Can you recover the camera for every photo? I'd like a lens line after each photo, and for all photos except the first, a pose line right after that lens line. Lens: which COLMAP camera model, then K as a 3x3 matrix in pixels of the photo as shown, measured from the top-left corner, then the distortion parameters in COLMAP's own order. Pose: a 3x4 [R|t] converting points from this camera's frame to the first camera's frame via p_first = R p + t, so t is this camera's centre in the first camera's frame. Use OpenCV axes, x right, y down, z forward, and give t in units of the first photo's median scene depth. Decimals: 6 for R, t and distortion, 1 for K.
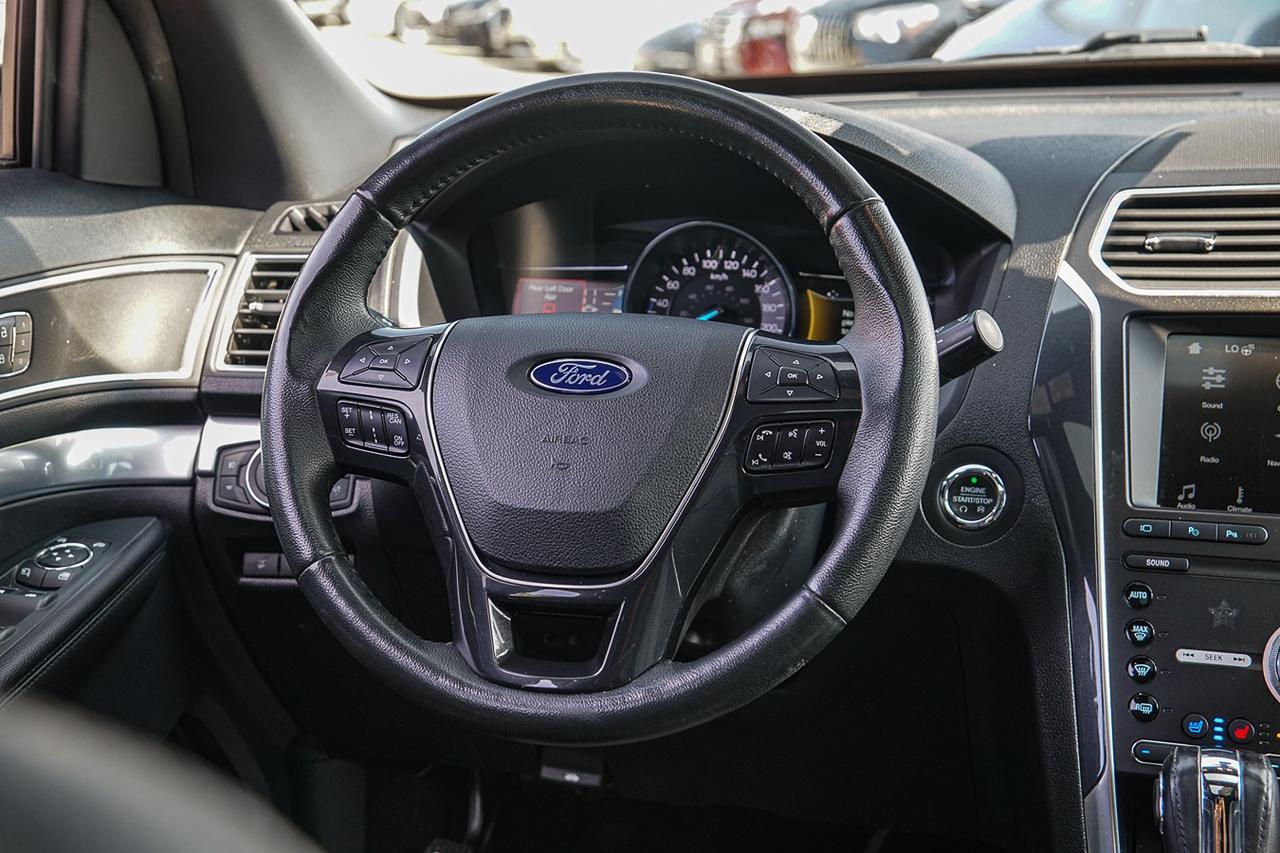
lens RADIAL K [[1907.3, 0, 640.0], [0, 1907.3, 426.5], [0, 0, 1]] dist [0.147817, 0.402030]
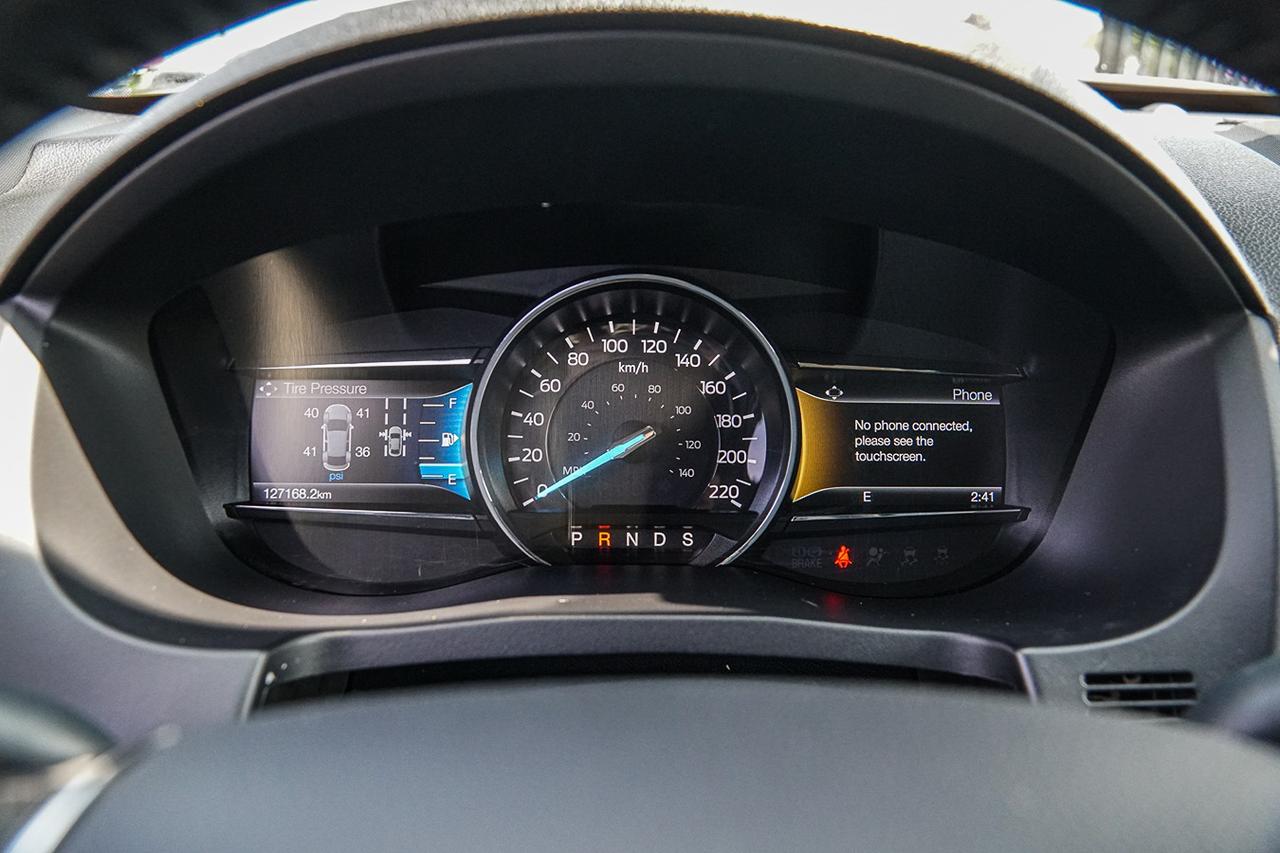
lens RADIAL K [[1035.0, 0, 640.0], [0, 1035.0, 426.5], [0, 0, 1]] dist [-0.140660, 0.126381]
pose [[0.954738, -0.070747, 0.288913, -0.052145], [0.048082, 0.995236, 0.084815, -0.098820], [-0.293537, -0.067085, 0.953591, 0.804401]]
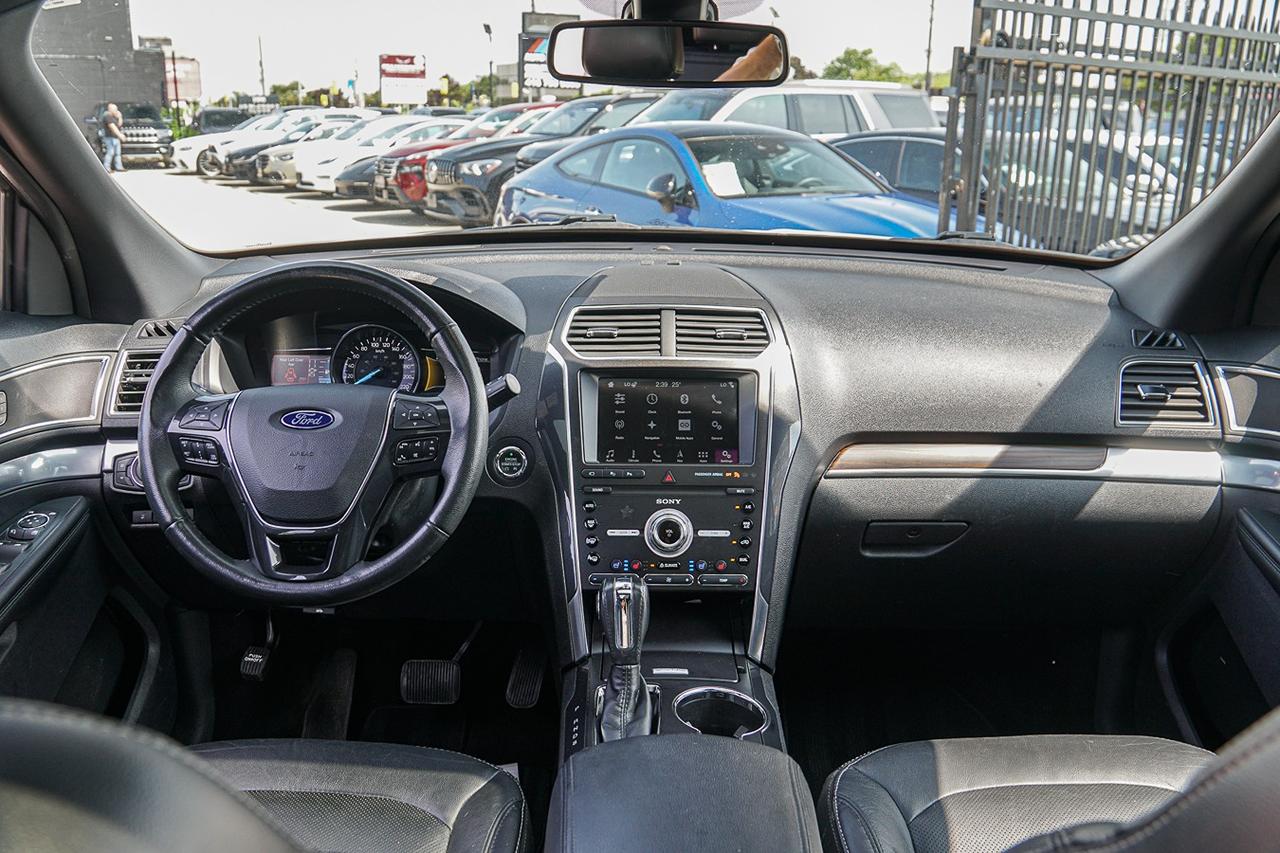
lens RADIAL K [[1035.0, 0, 640.0], [0, 1035.0, 426.5], [0, 0, 1]] dist [-0.140660, 0.126381]
pose [[0.961792, -0.057689, 0.267635, 0.013911], [0.044896, 0.997548, 0.053681, -0.052449], [-0.270076, -0.039615, 0.962024, -0.085663]]
